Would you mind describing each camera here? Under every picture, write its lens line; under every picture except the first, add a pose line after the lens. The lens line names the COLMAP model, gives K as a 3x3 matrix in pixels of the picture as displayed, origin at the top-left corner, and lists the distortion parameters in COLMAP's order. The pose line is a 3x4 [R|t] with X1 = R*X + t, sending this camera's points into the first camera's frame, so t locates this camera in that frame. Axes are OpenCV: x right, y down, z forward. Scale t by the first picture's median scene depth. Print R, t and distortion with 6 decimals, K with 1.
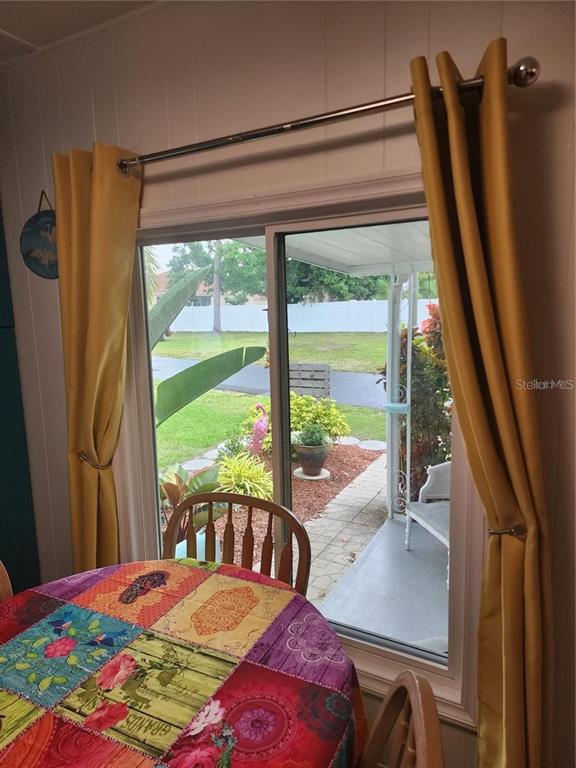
lens RADIAL K [[511.4, 0, 287.7], [0, 511.4, 380.7], [0, 0, 1]] dist [0.061926, -0.048438]
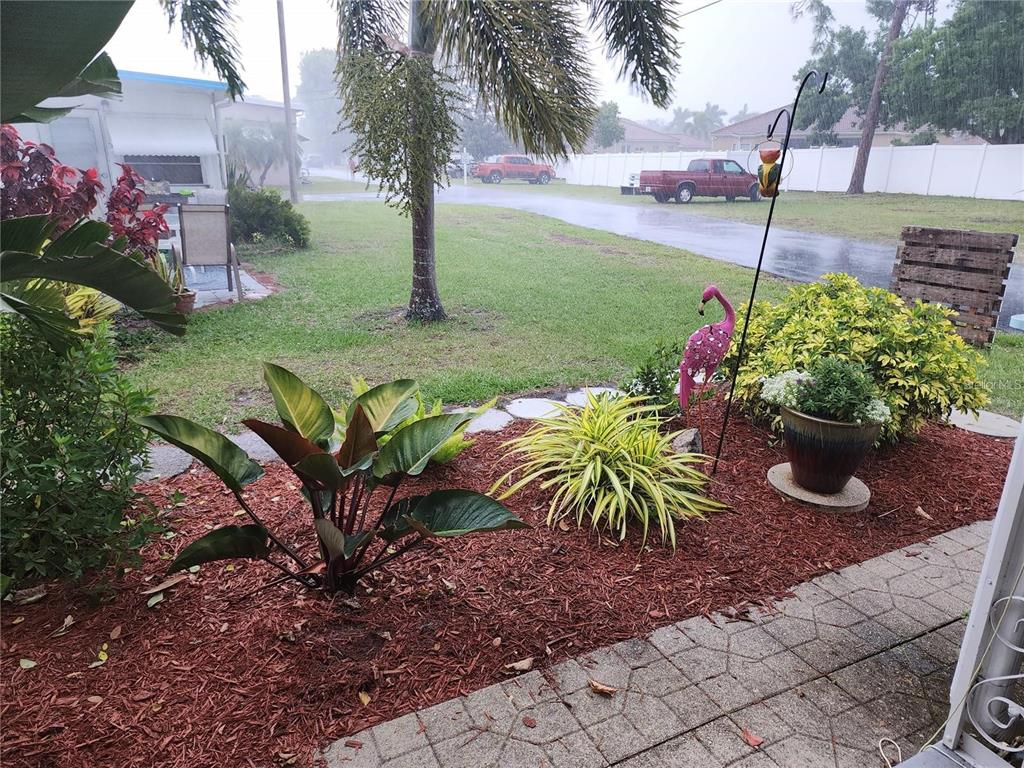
lens RADIAL K [[681.9, 0, 509.4], [0, 681.9, 390.7], [0, 0, 1]] dist [0.061926, -0.048438]
pose [[0.808768, 0.195973, -0.554516, 0.133602], [-0.096840, 0.974356, 0.203107, 0.025618], [0.580100, -0.110567, 0.807006, 0.442208]]
